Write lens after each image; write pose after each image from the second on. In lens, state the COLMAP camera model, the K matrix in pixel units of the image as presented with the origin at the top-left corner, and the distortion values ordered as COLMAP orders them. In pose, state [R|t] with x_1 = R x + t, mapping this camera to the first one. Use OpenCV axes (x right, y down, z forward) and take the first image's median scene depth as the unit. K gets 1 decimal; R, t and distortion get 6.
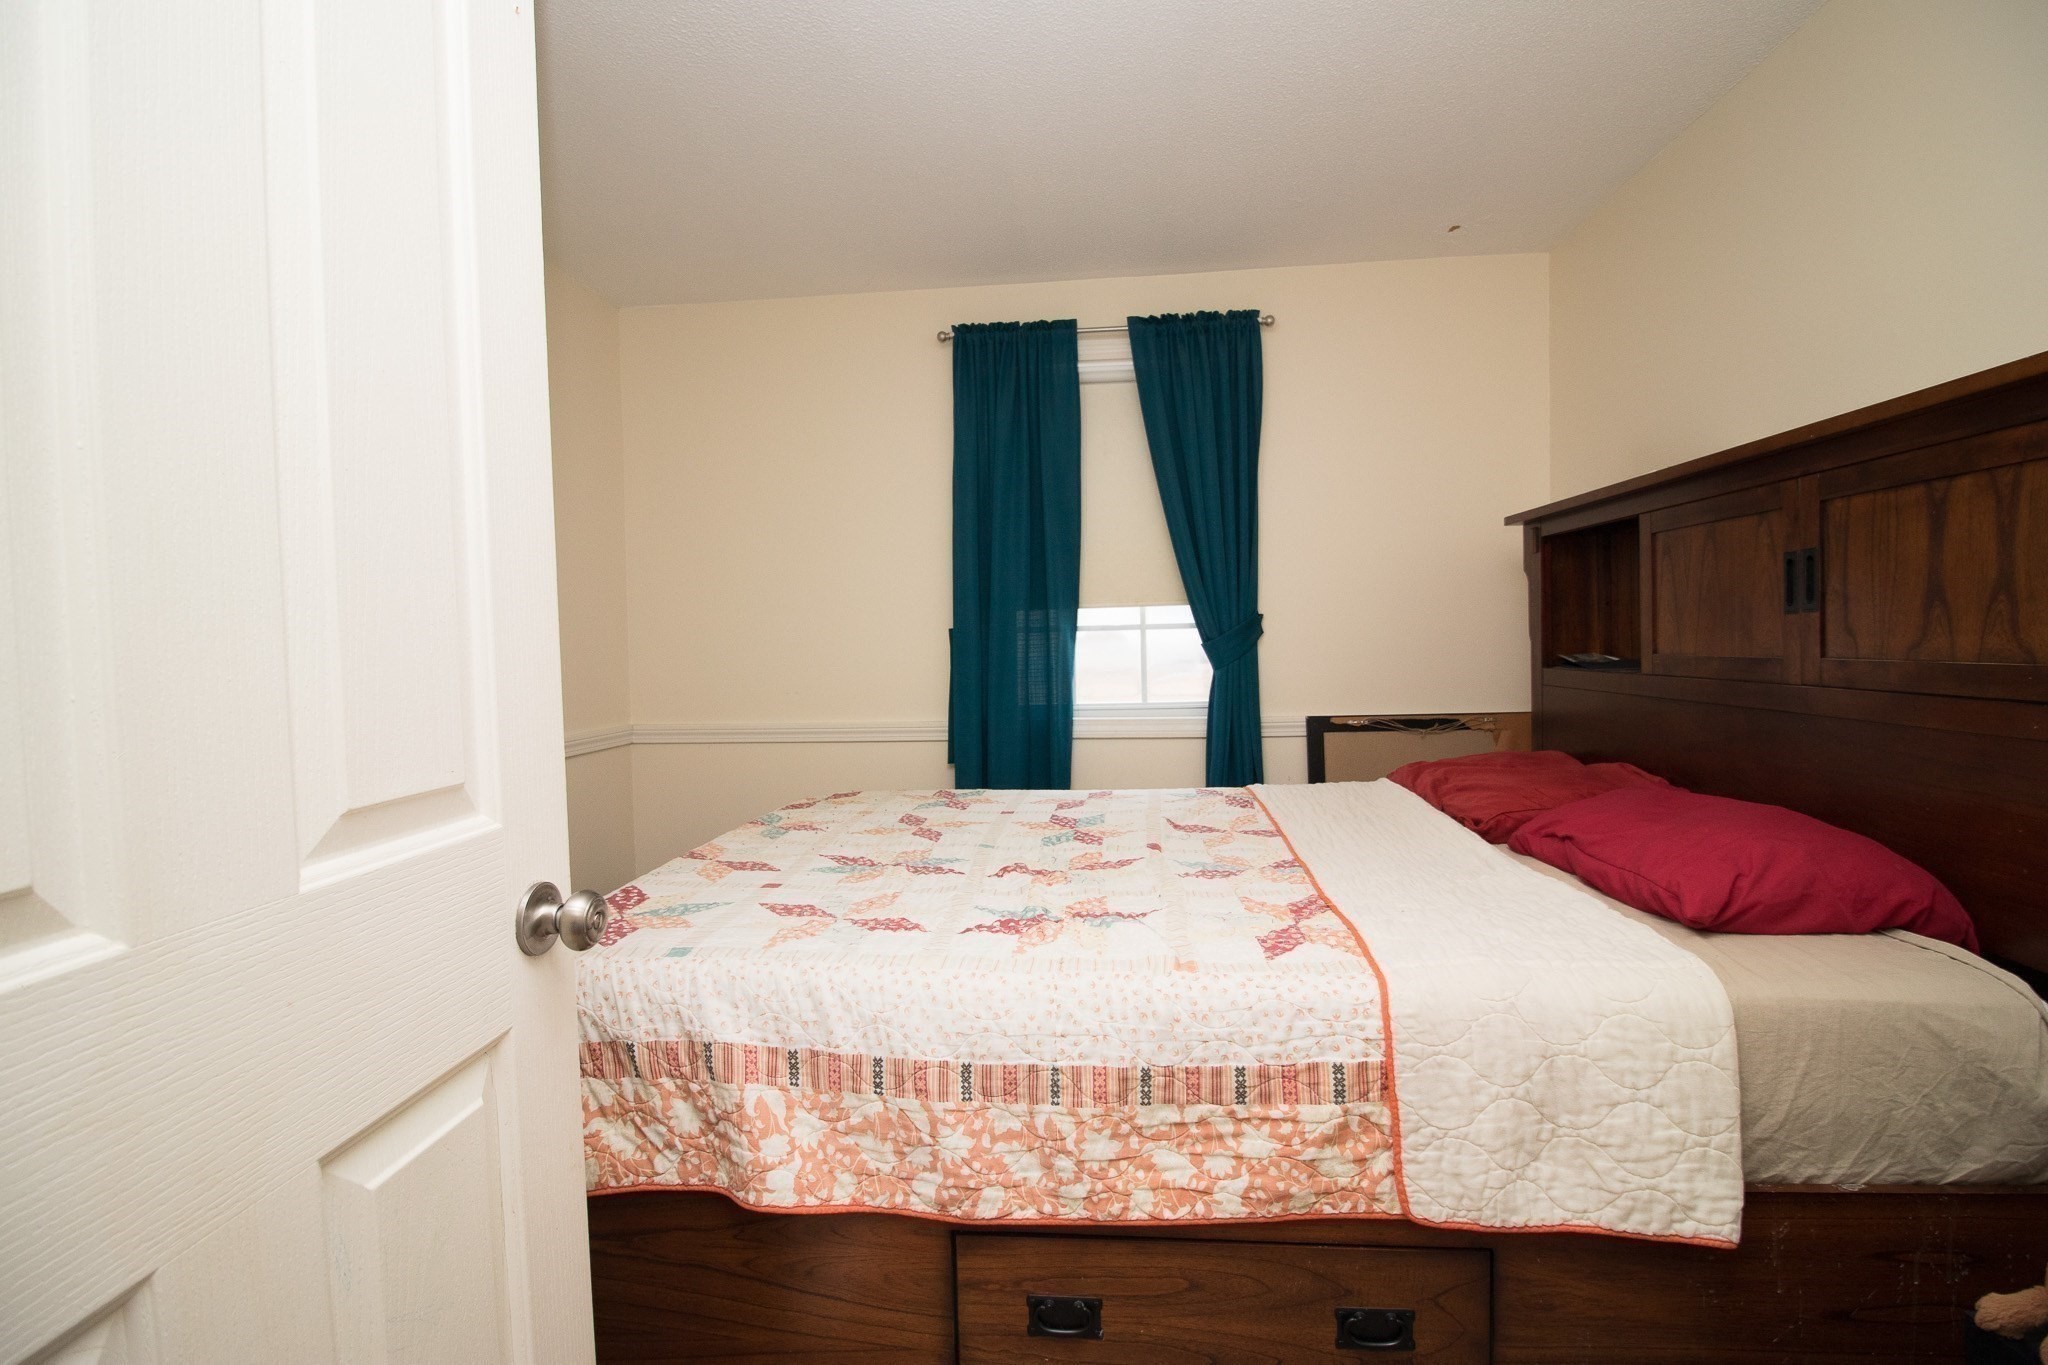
lens RADIAL K [[945.2, 0, 1021.2], [0, 945.2, 683.5], [0, 0, 1]] dist [-0.003913, -0.009074]
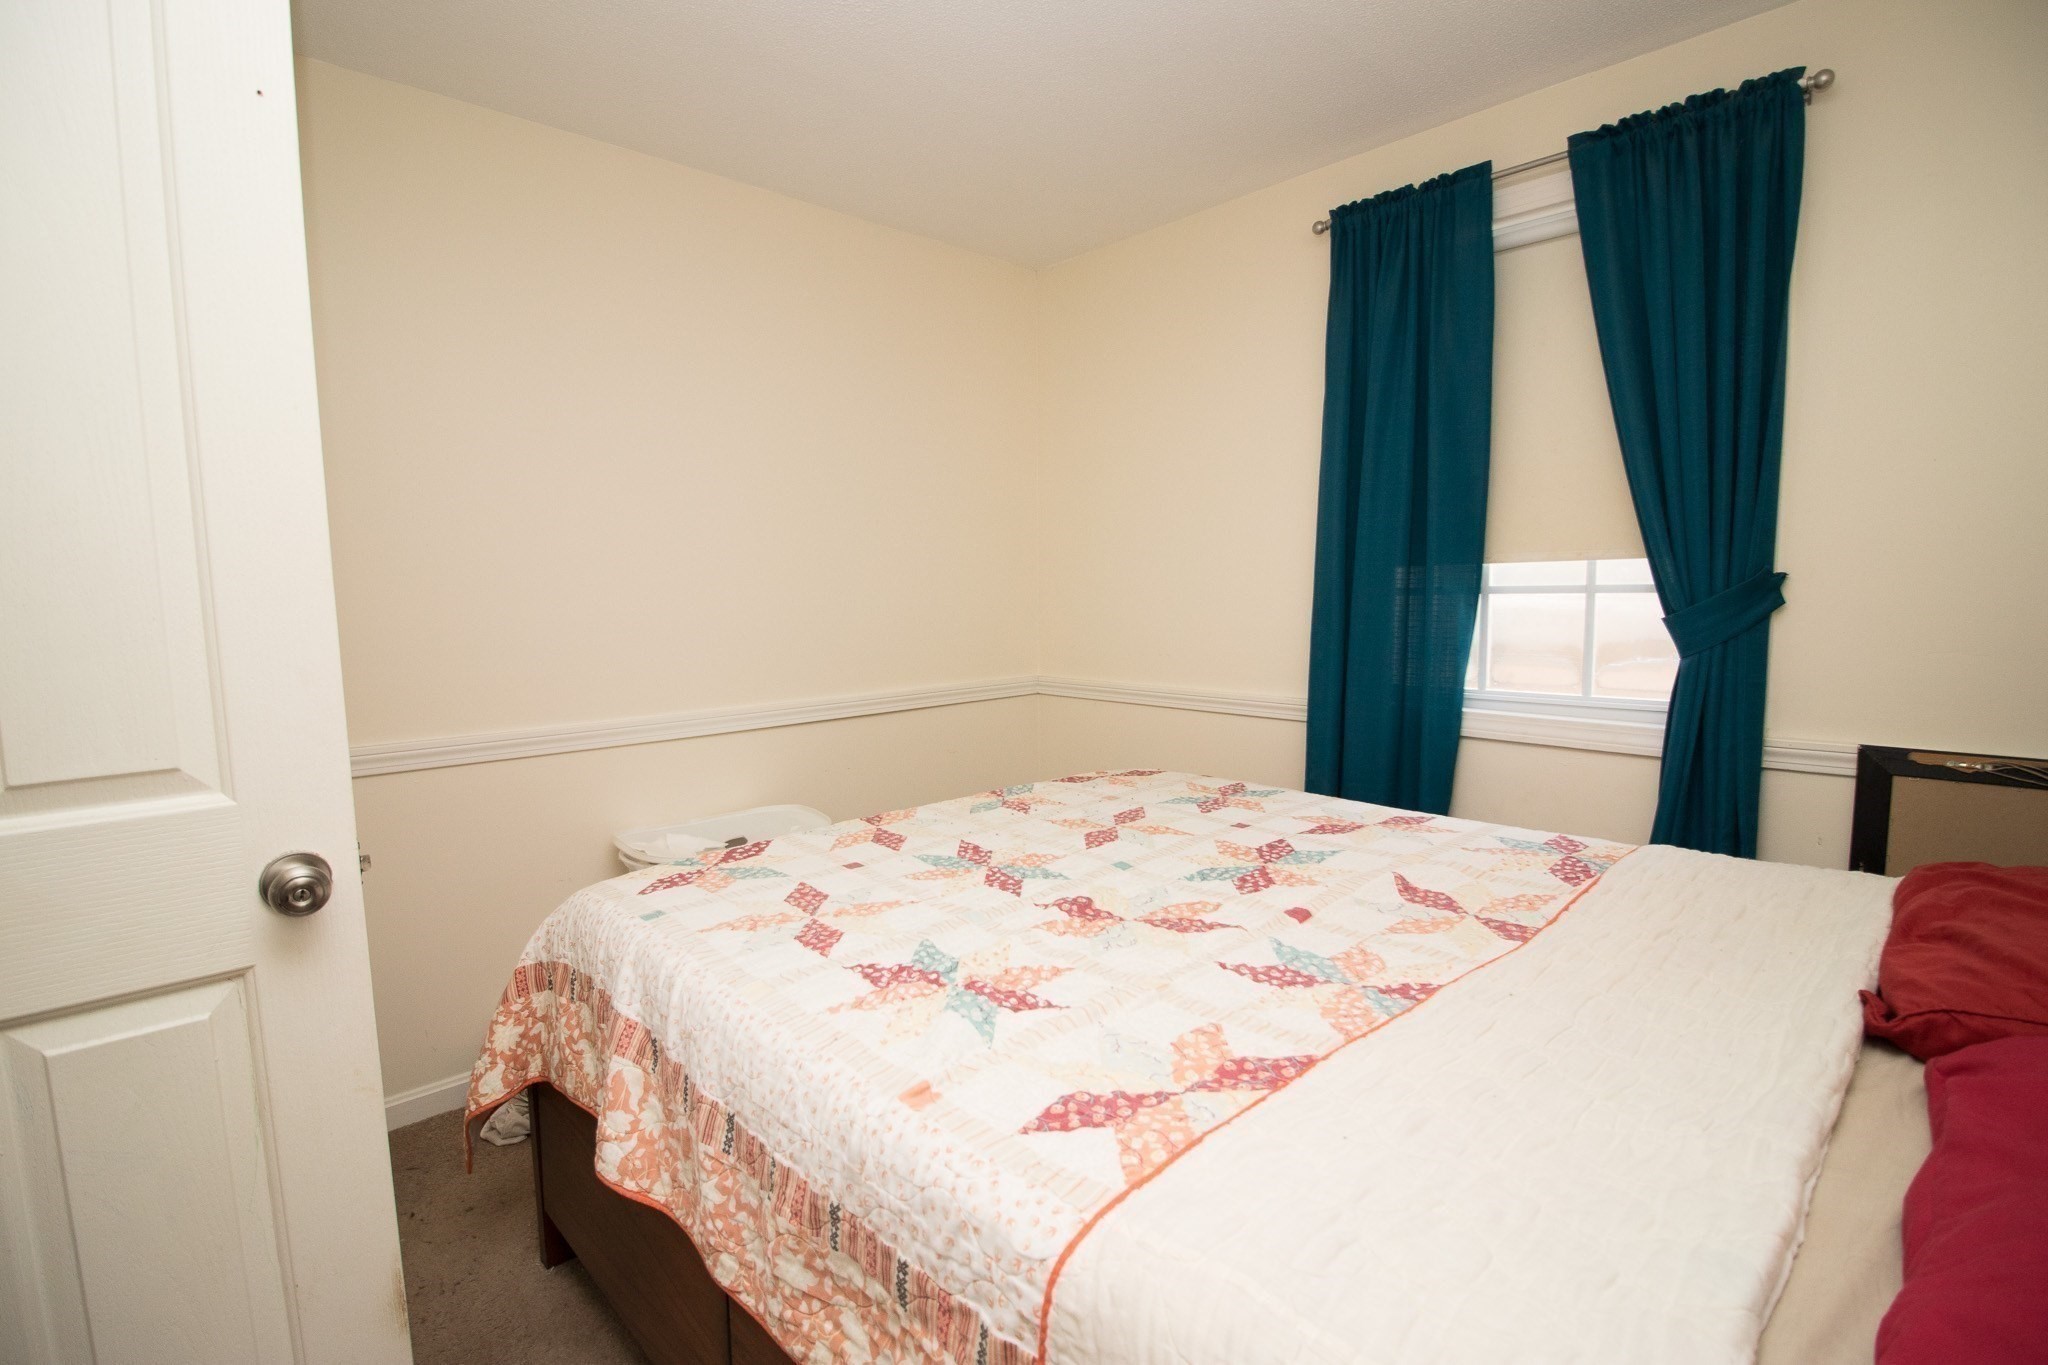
lens RADIAL K [[945.2, 0, 1020.9], [0, 945.2, 684.3], [0, 0, 1]] dist [-0.003913, -0.009074]
pose [[0.756996, 0.078584, -0.648676, 0.285260], [-0.030636, 0.995918, 0.084899, -0.038018], [0.652700, -0.044395, 0.756314, 0.206593]]
